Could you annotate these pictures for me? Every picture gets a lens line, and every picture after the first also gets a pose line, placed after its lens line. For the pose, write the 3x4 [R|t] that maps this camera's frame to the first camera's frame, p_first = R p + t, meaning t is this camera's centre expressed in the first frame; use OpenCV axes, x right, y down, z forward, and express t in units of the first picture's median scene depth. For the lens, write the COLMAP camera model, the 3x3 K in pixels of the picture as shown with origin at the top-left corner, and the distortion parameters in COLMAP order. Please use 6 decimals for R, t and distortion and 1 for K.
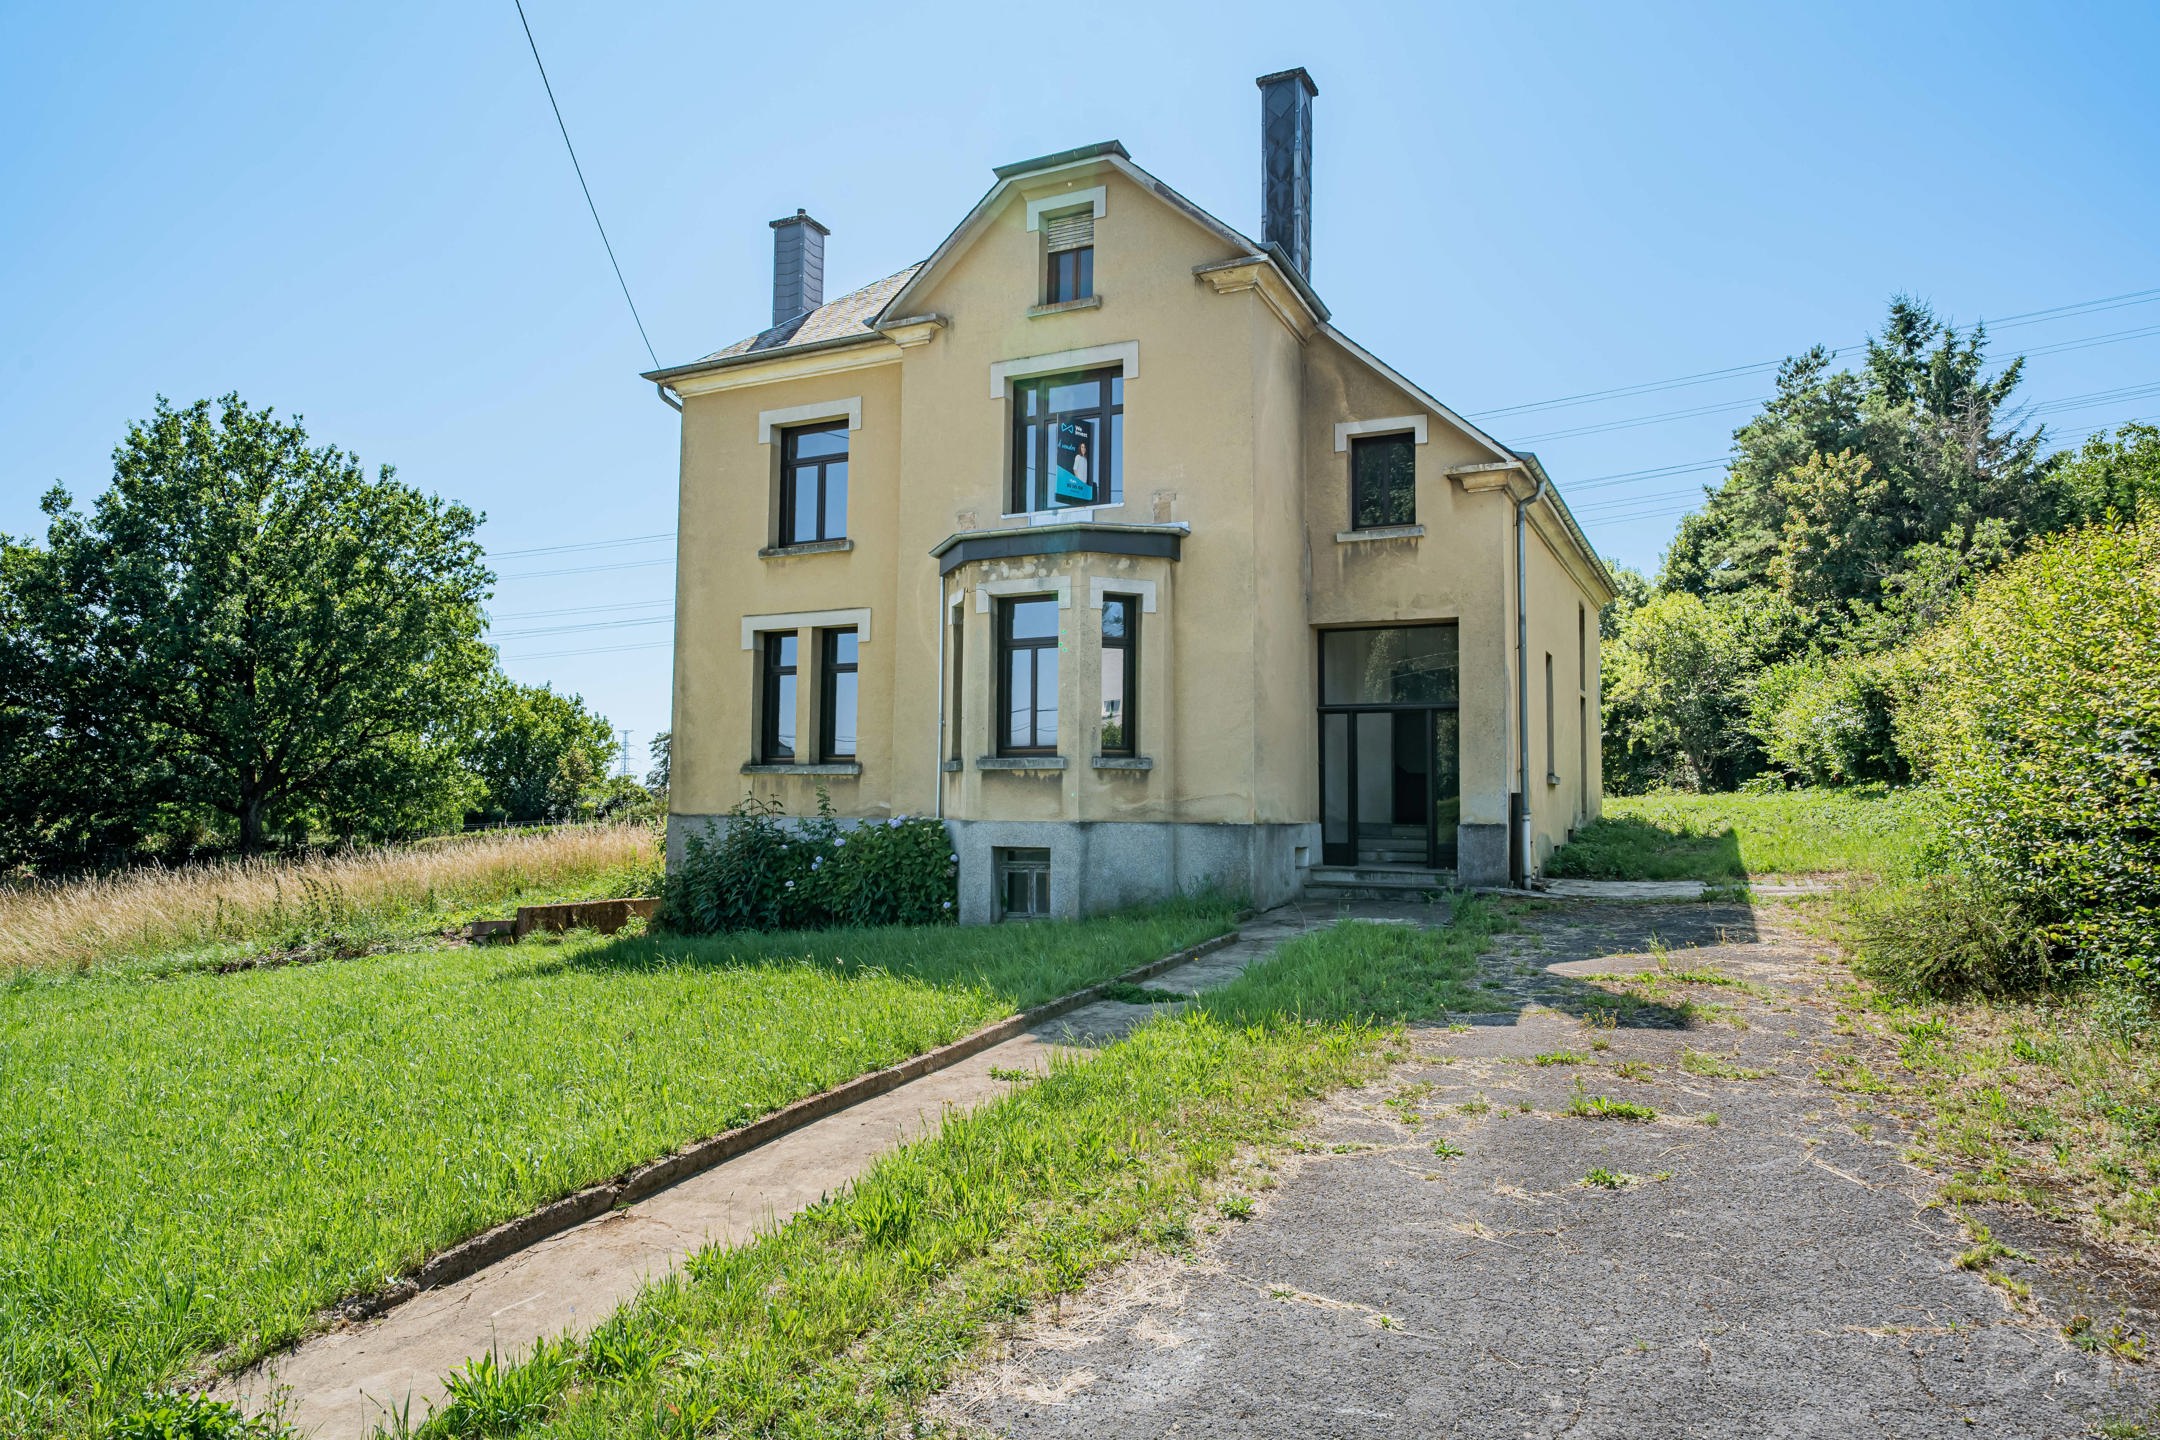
lens RADIAL K [[1372.2, 0, 1078.9], [0, 1372.2, 717.0], [0, 0, 1]] dist [0.002485, 0.001502]
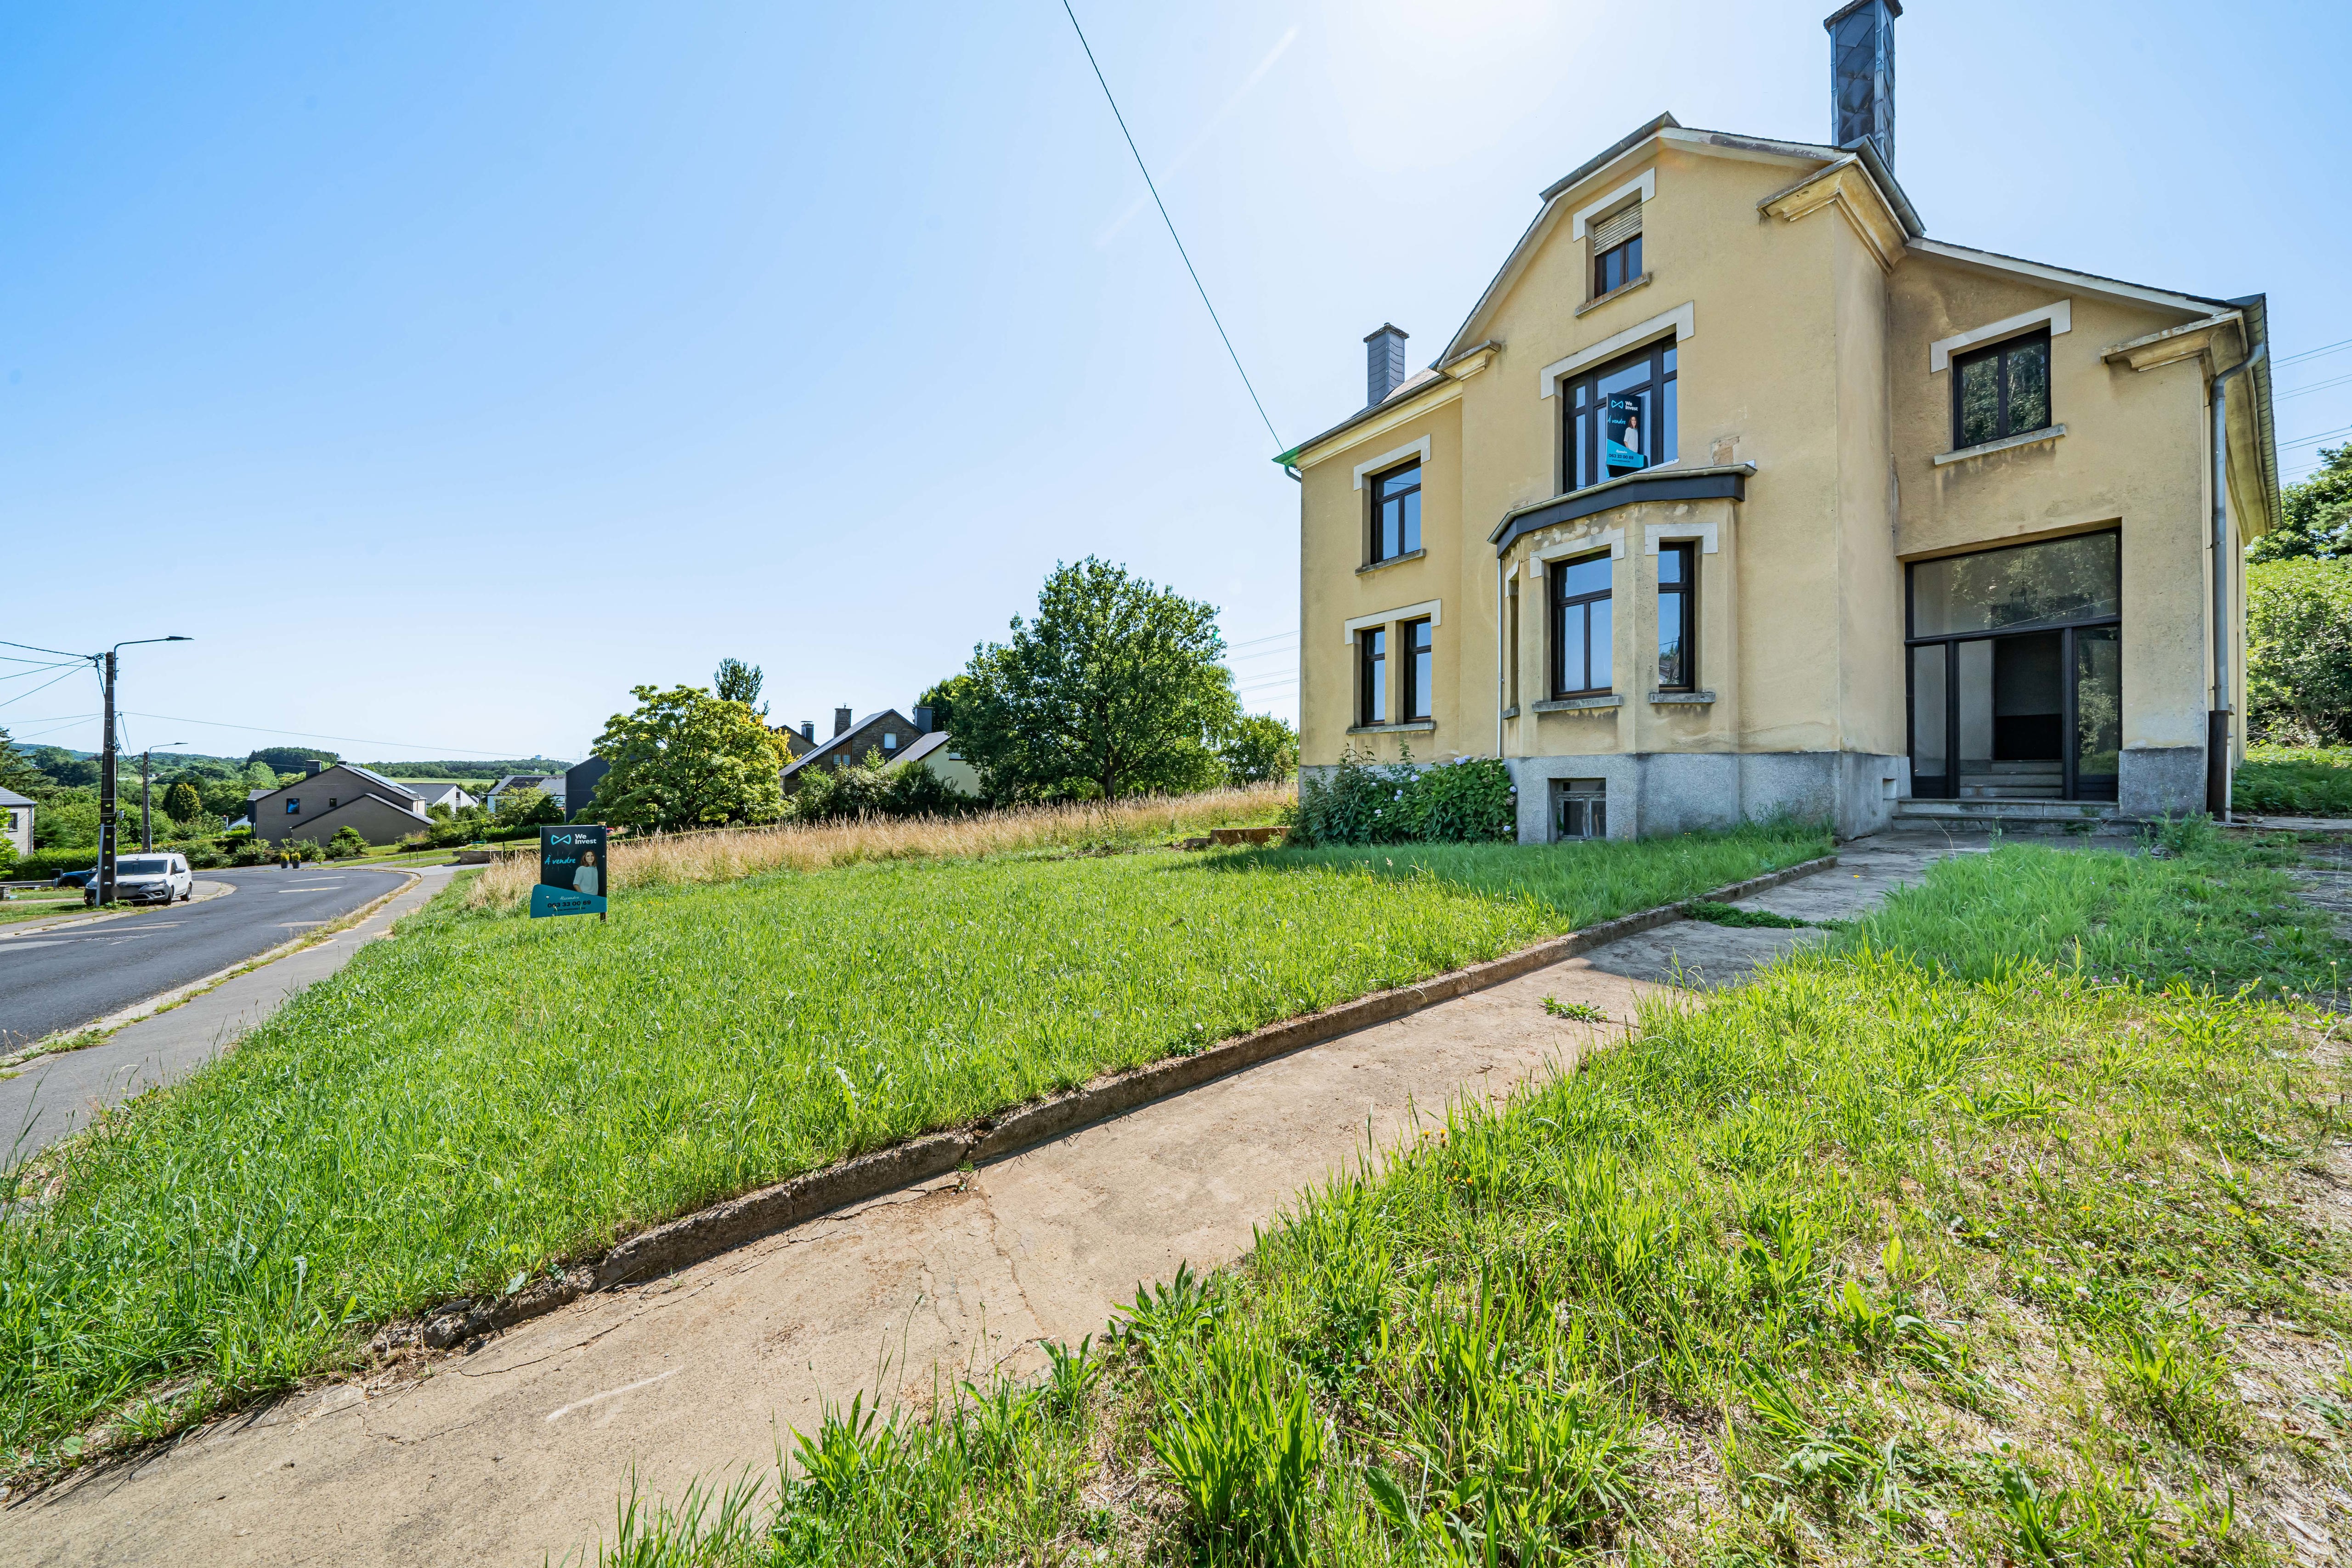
lens RADIAL K [[803.4, 0, 1168.2], [0, 803.4, 784.8], [0, 0, 1]] dist [-0.008210, 0.000180]
pose [[0.873907, -0.007900, -0.486029, -0.013734], [0.038517, 0.997849, 0.053038, 0.048080], [0.484565, -0.065071, 0.872332, 0.238389]]
